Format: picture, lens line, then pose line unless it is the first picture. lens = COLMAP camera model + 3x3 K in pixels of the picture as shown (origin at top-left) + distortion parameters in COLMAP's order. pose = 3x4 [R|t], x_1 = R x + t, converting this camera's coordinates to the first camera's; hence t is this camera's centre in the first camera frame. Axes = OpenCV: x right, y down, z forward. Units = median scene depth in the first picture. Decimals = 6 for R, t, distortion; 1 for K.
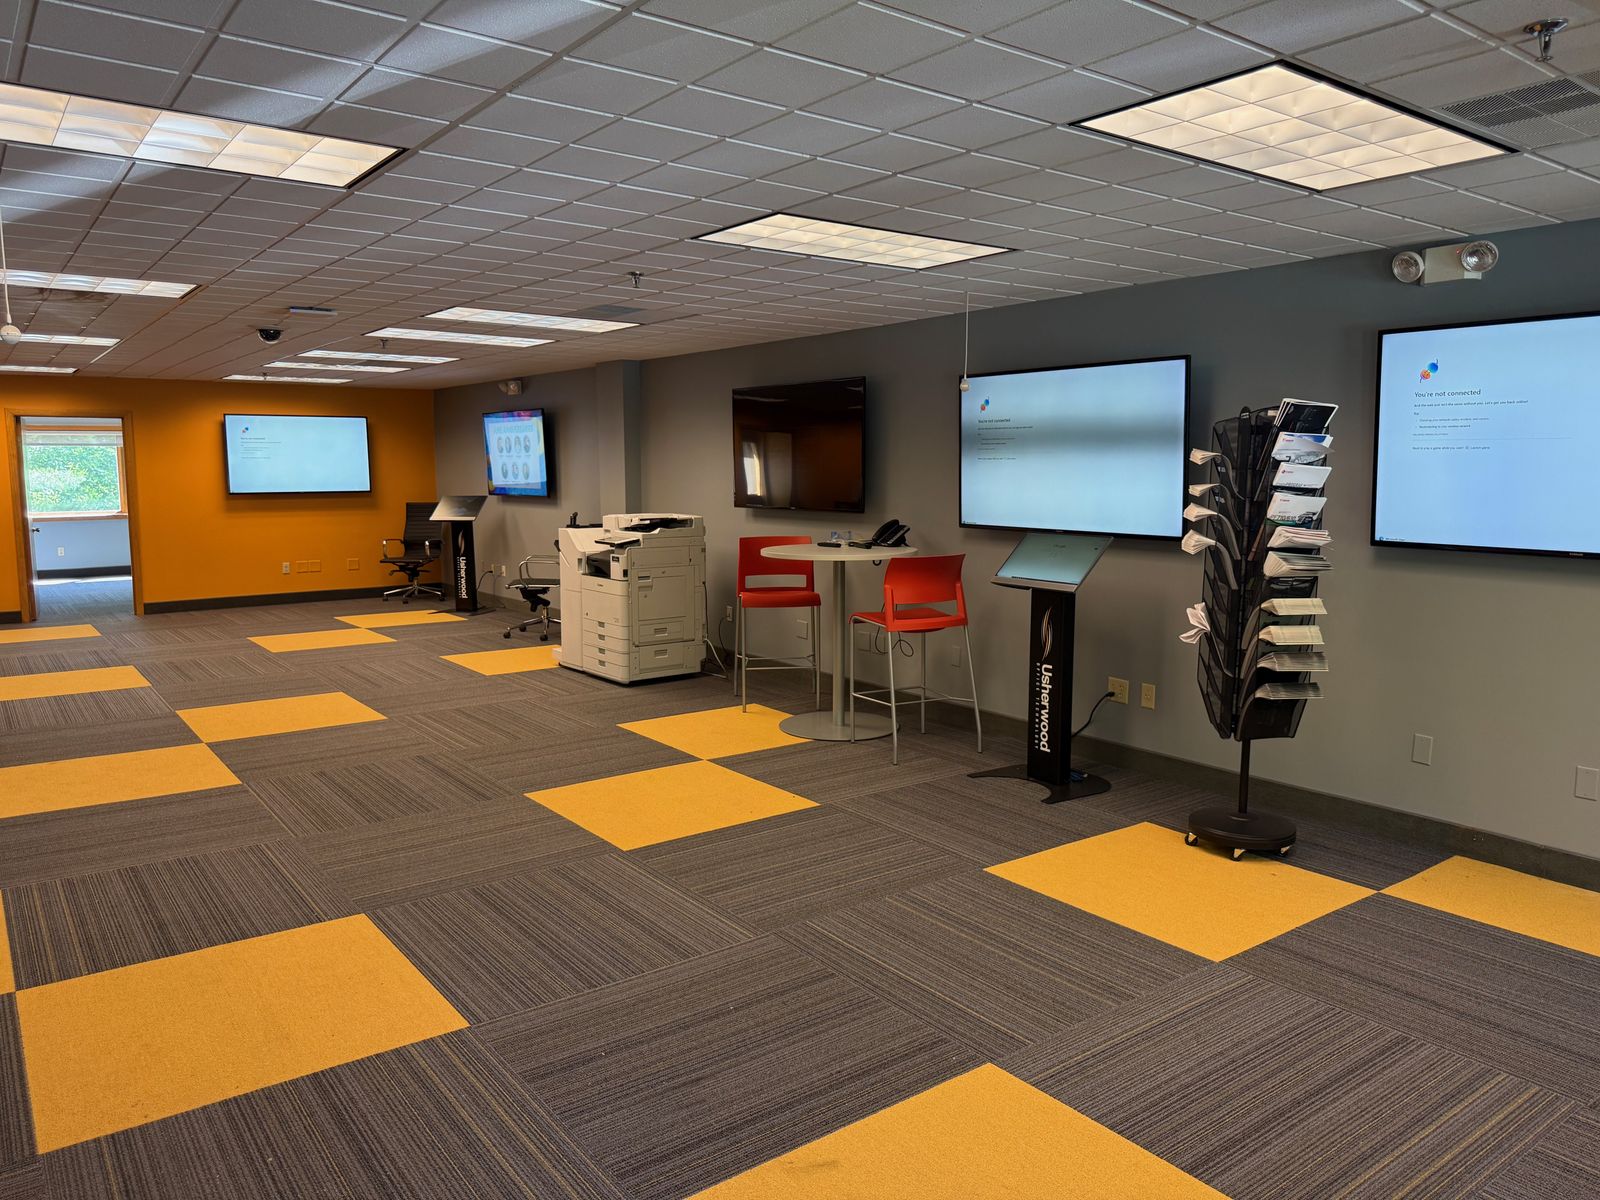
lens RADIAL K [[1121.4, 0, 800.4], [0, 1121.4, 605.9], [0, 0, 1]] dist [0.092514, -0.132601]
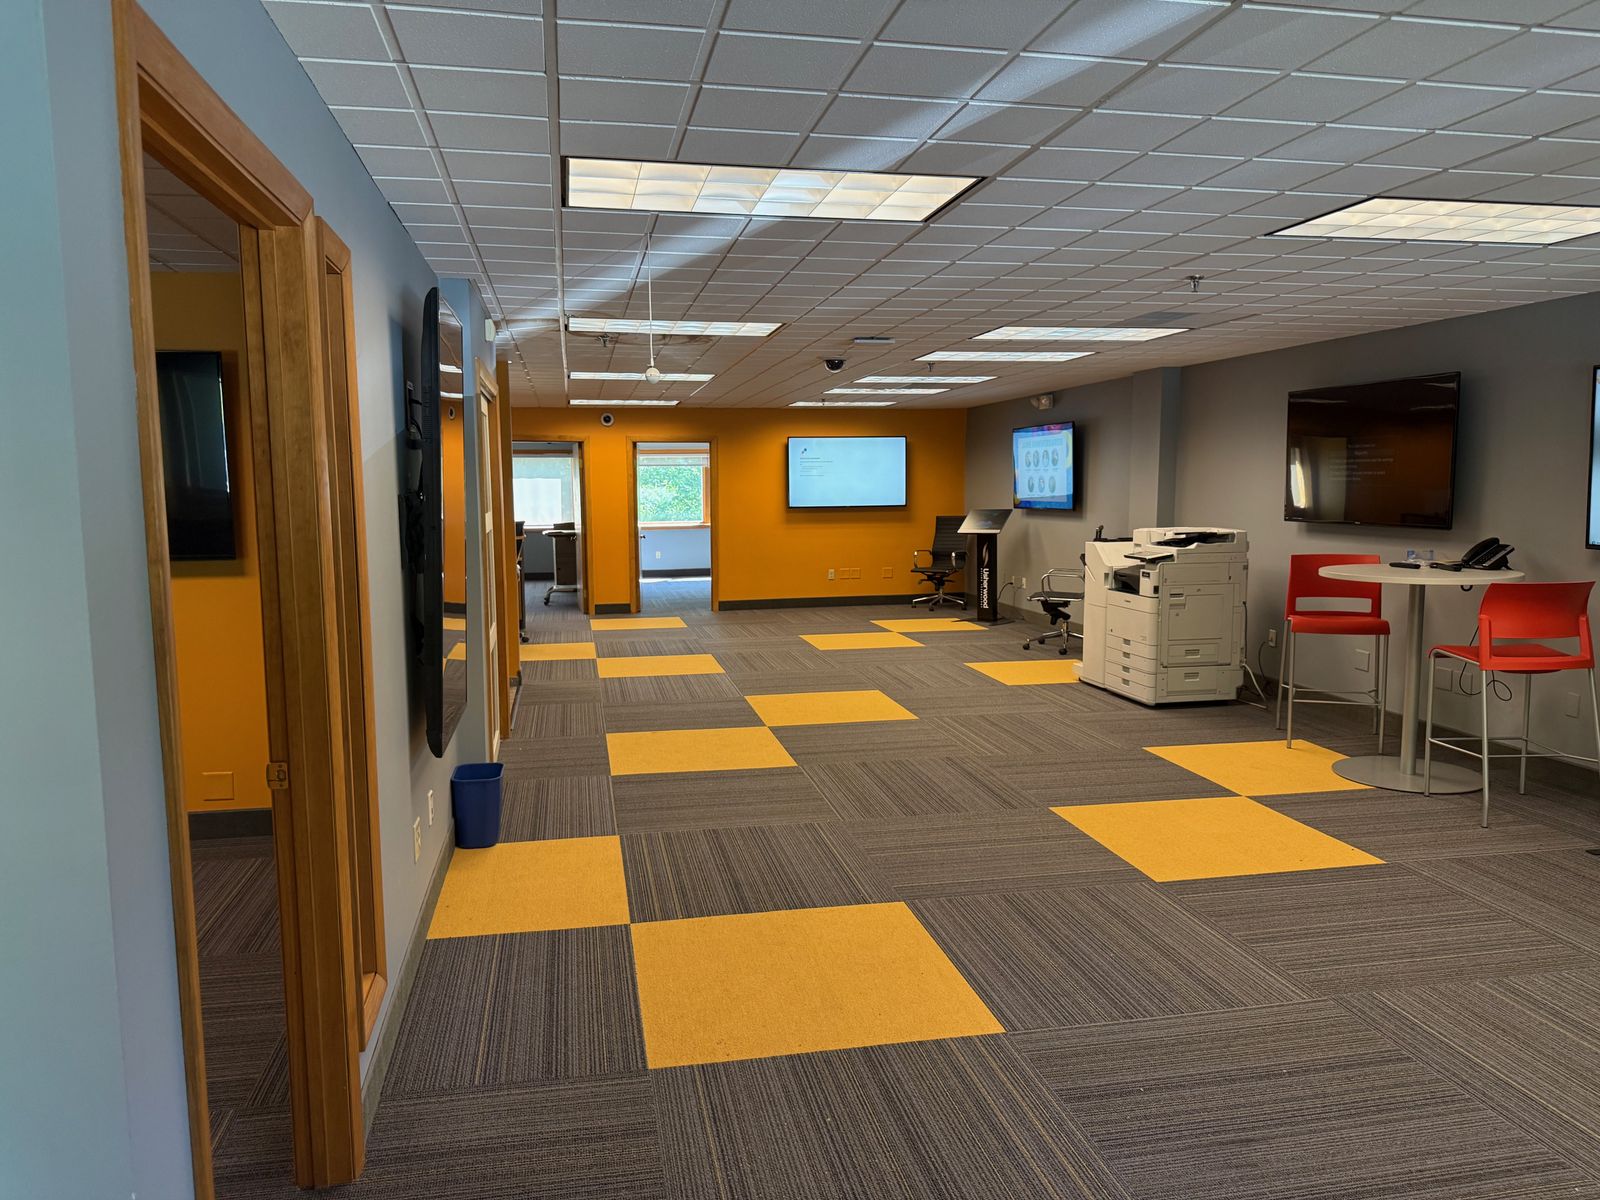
lens RADIAL K [[1121.4, 0, 800.4], [0, 1121.4, 605.9], [0, 0, 1]] dist [0.092514, -0.132601]
pose [[0.902637, 0.041615, -0.428387, -0.021768], [-0.046461, 0.998920, -0.000857, -0.000740], [0.427889, 0.020677, 0.903595, -0.001466]]
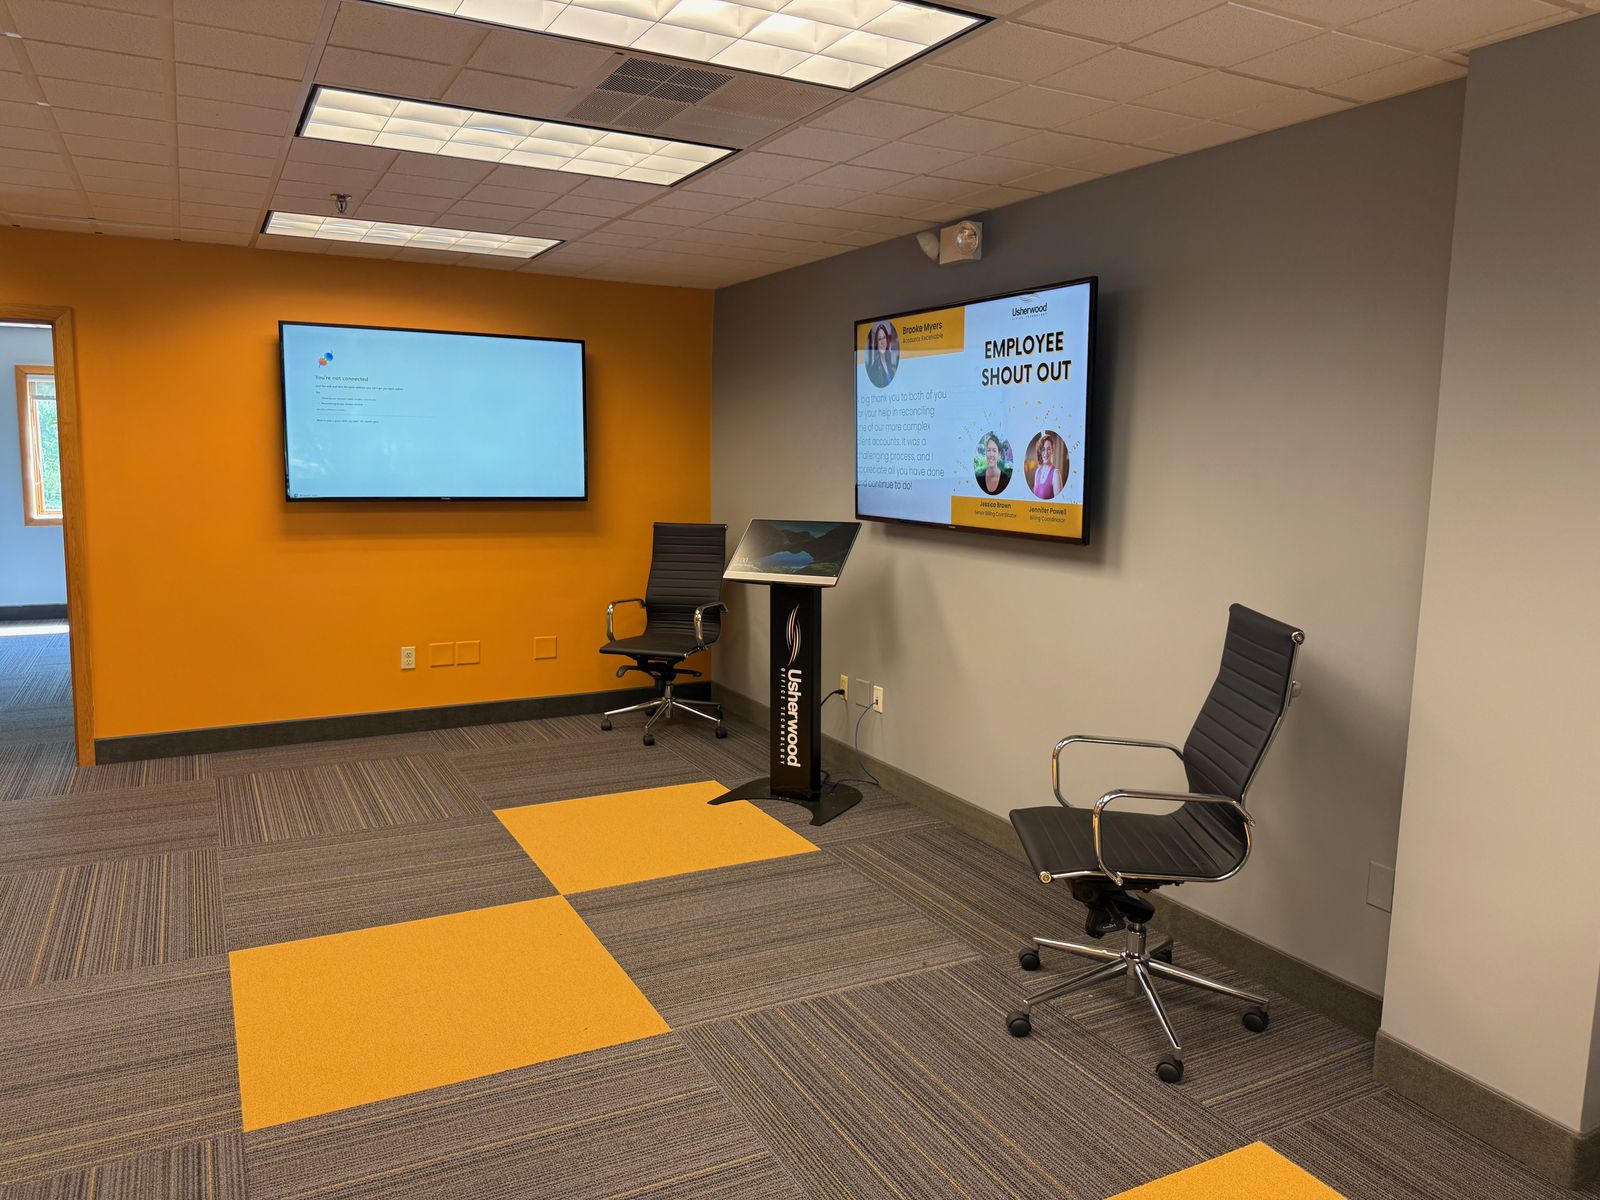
lens RADIAL K [[1121.4, 0, 800.4], [0, 1121.4, 605.9], [0, 0, 1]] dist [0.092514, -0.132601]
pose [[0.987732, 0.041464, -0.150555, -0.492456], [-0.038948, 0.999049, 0.019622, -0.155329], [0.151226, -0.013517, 0.988407, 1.243144]]
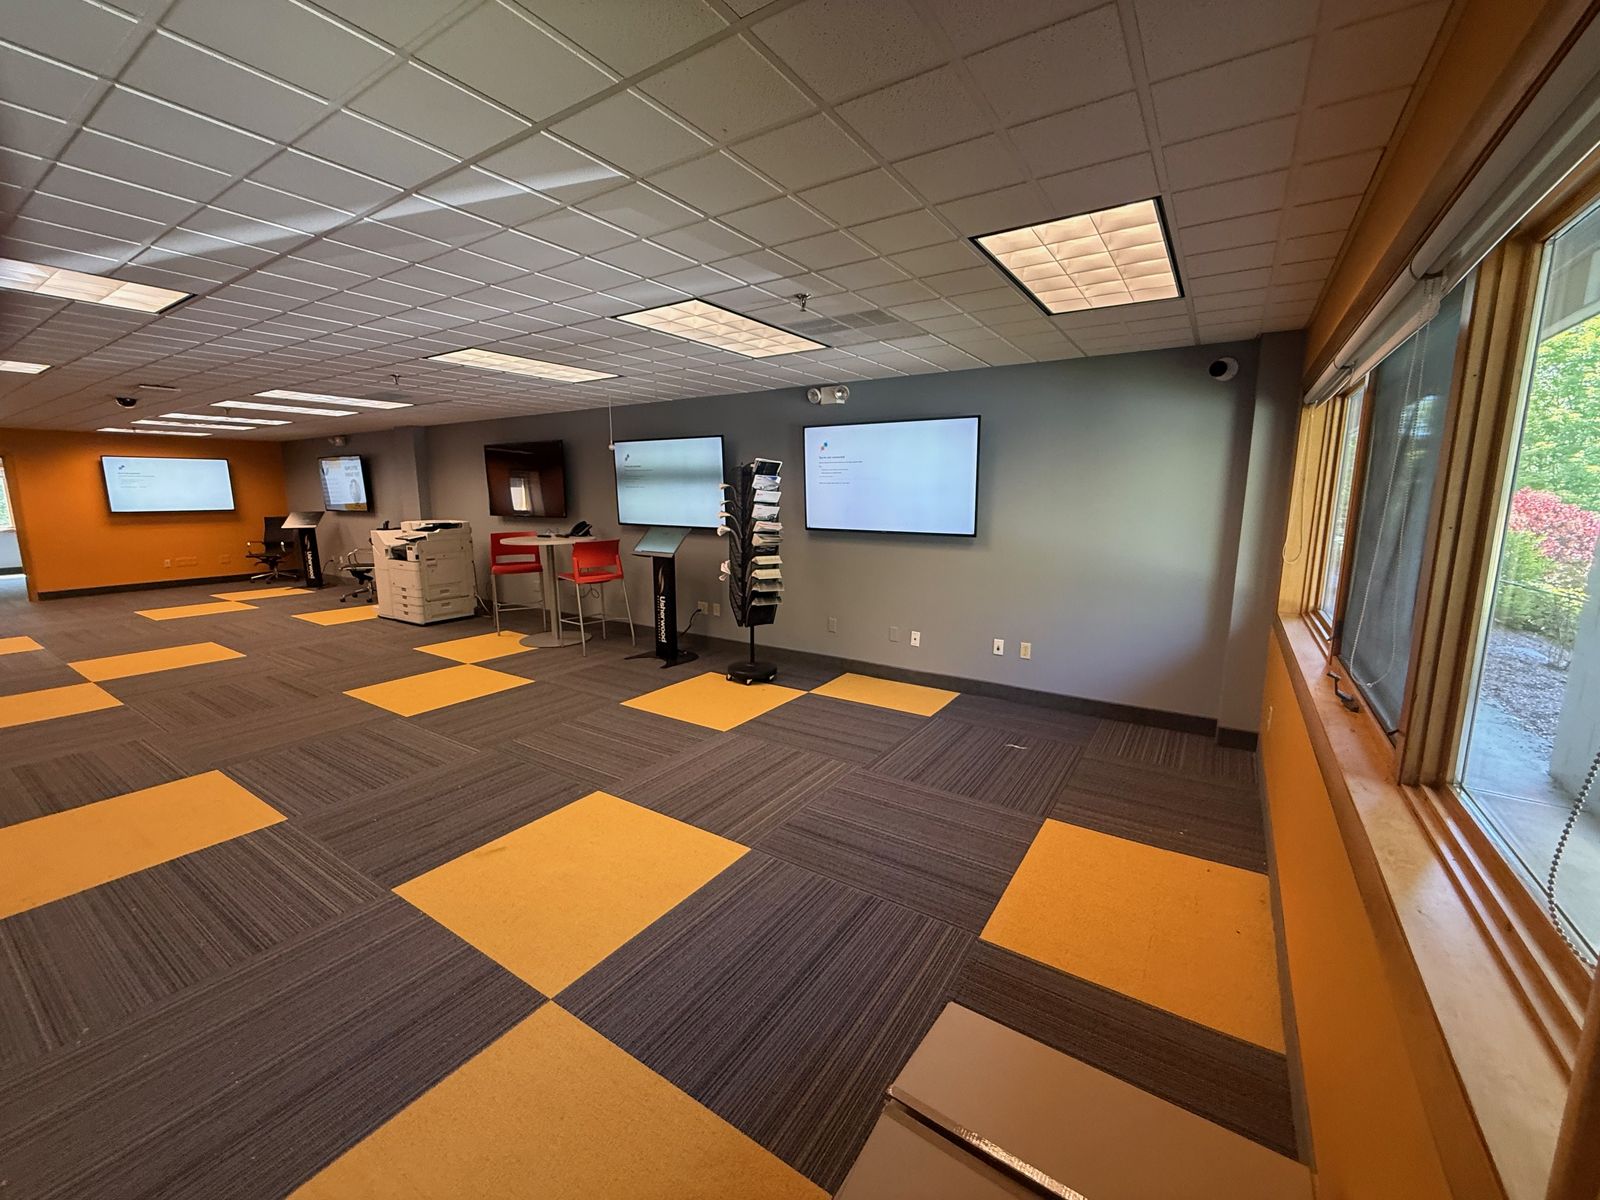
lens RADIAL K [[641.4, 0, 798.7], [0, 641.4, 599.3], [0, 0, 1]] dist [0.003814, 0.000283]
pose [[0.943303, -0.056088, 0.327160, 0.080947], [0.042301, 0.997897, 0.049111, 0.013102], [-0.329227, -0.032487, 0.943692, -0.094268]]
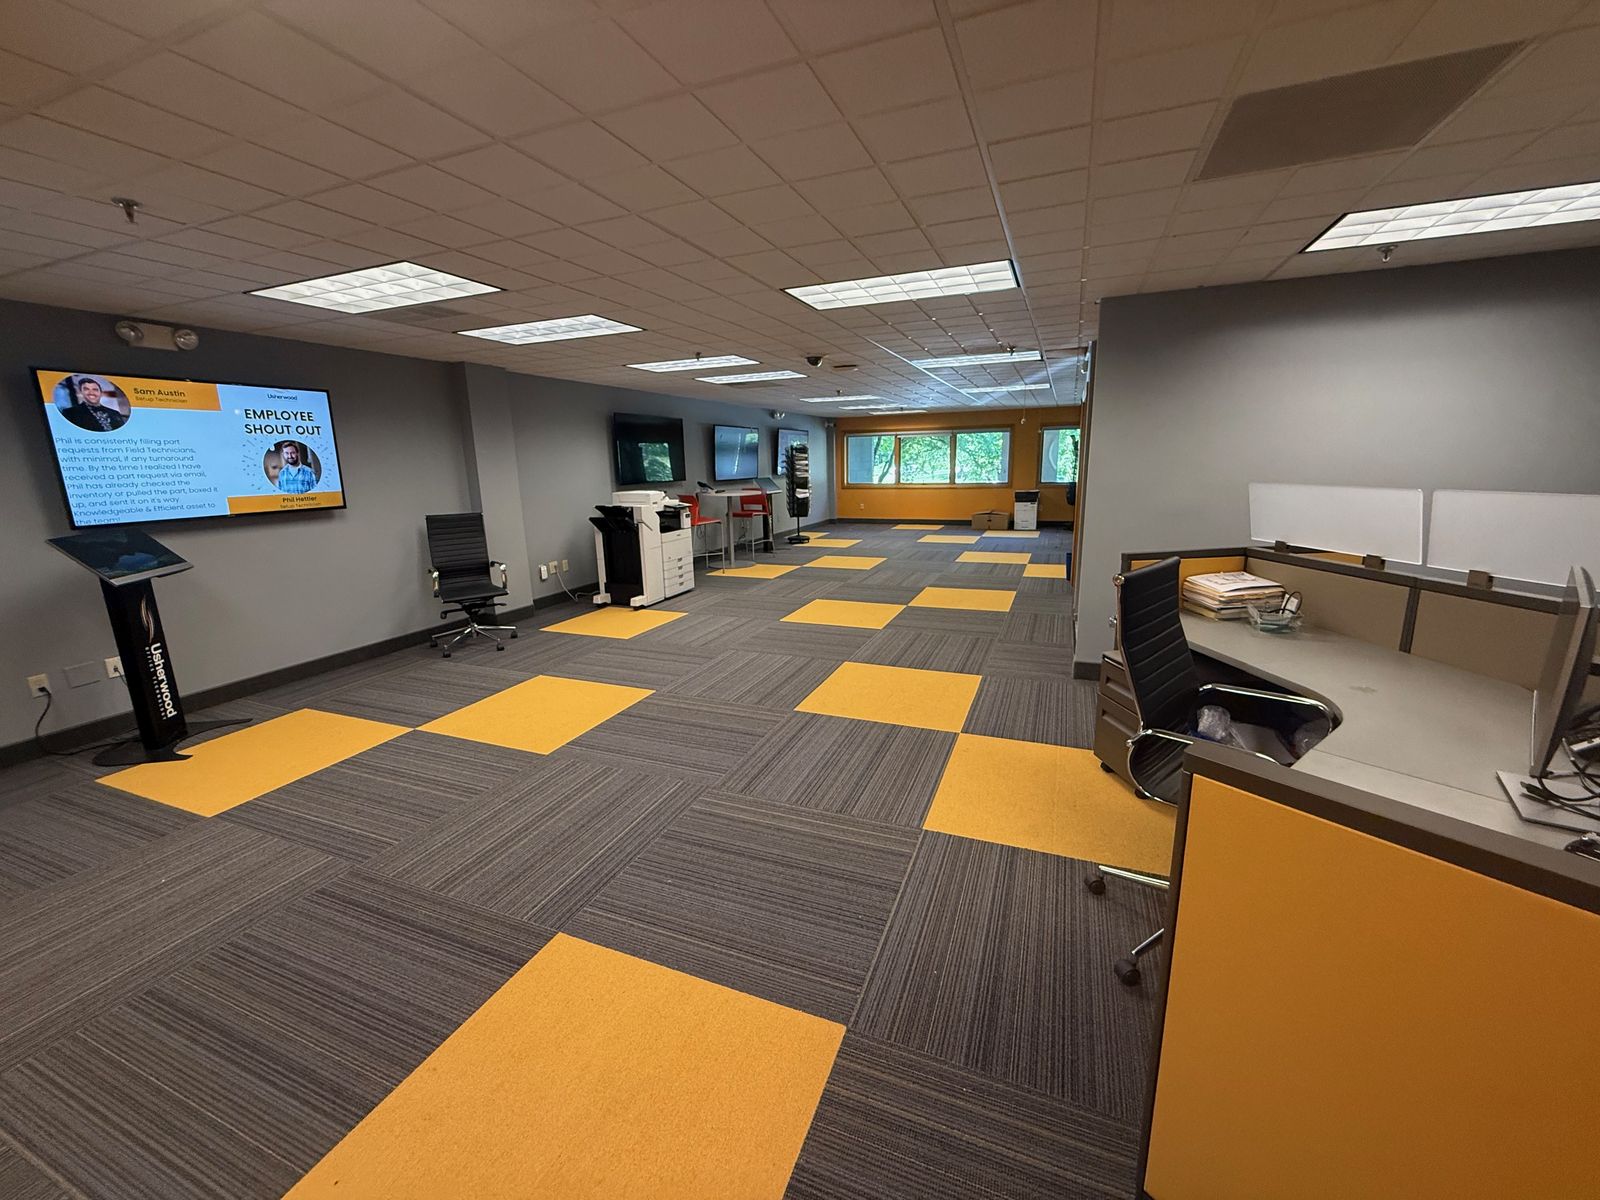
lens RADIAL K [[641.4, 0, 798.7], [0, 641.4, 599.3], [0, 0, 1]] dist [0.003814, 0.000283]
pose [[-0.506433, -0.174284, 0.844482, -1.485589], [0.128851, 0.953069, 0.273965, -0.226072], [-0.852598, 0.247557, -0.460209, 1.827229]]
